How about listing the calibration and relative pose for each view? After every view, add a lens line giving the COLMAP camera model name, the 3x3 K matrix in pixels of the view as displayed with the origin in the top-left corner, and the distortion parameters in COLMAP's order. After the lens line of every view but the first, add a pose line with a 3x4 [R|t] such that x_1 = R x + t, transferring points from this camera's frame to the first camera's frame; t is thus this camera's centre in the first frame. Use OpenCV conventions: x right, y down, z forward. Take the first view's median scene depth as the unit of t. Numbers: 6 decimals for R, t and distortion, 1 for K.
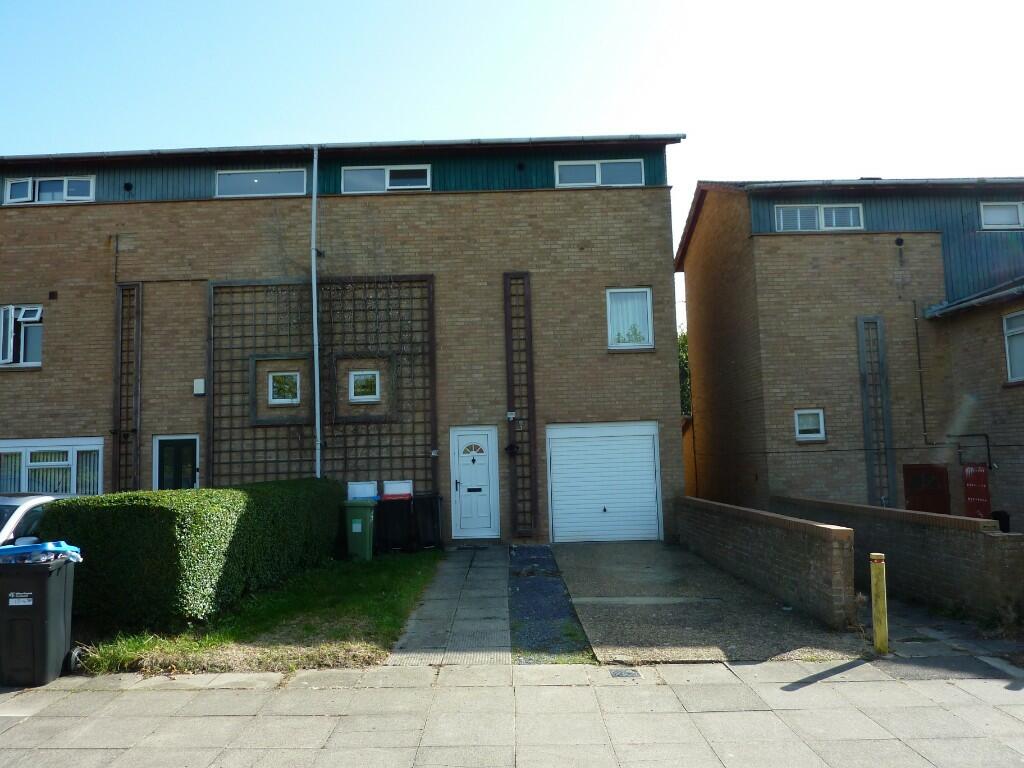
lens RADIAL K [[785.3, 0, 513.2], [0, 785.3, 384.3], [0, 0, 1]] dist [-0.027045, 0.001861]
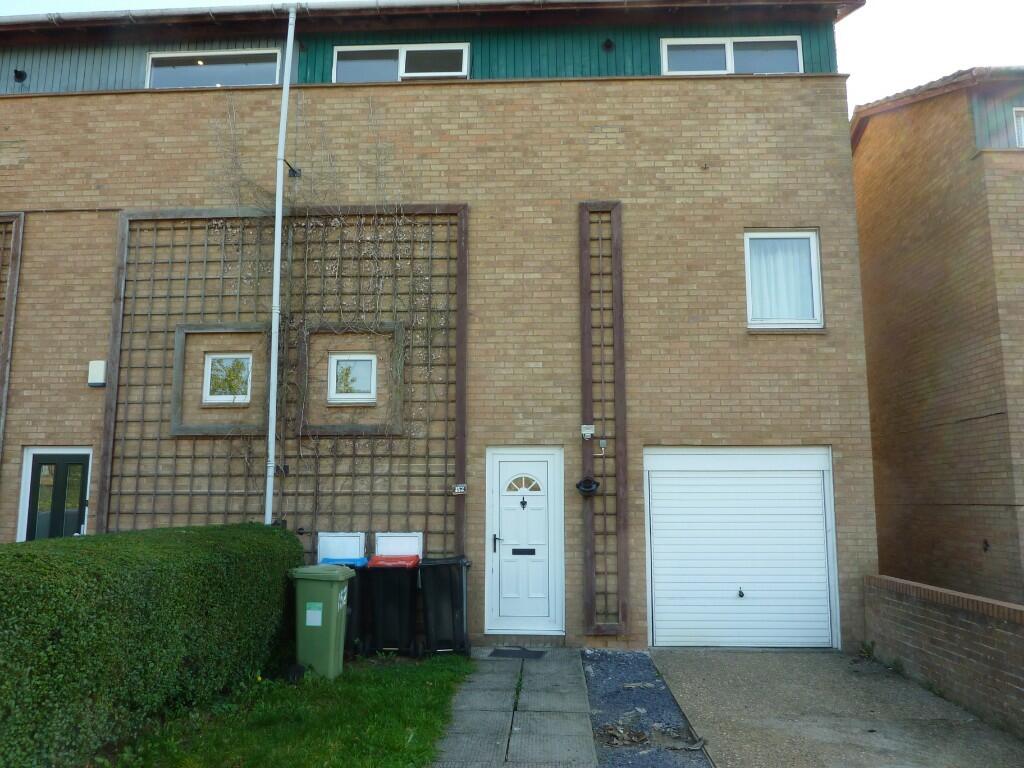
lens RADIAL K [[785.3, 0, 510.7], [0, 785.3, 381.7], [0, 0, 1]] dist [-0.027045, 0.001861]
pose [[0.997905, 0.023827, -0.060153, -0.025788], [-0.027146, 0.998119, -0.054977, 0.036131], [0.058730, 0.056494, 0.996674, 0.382983]]
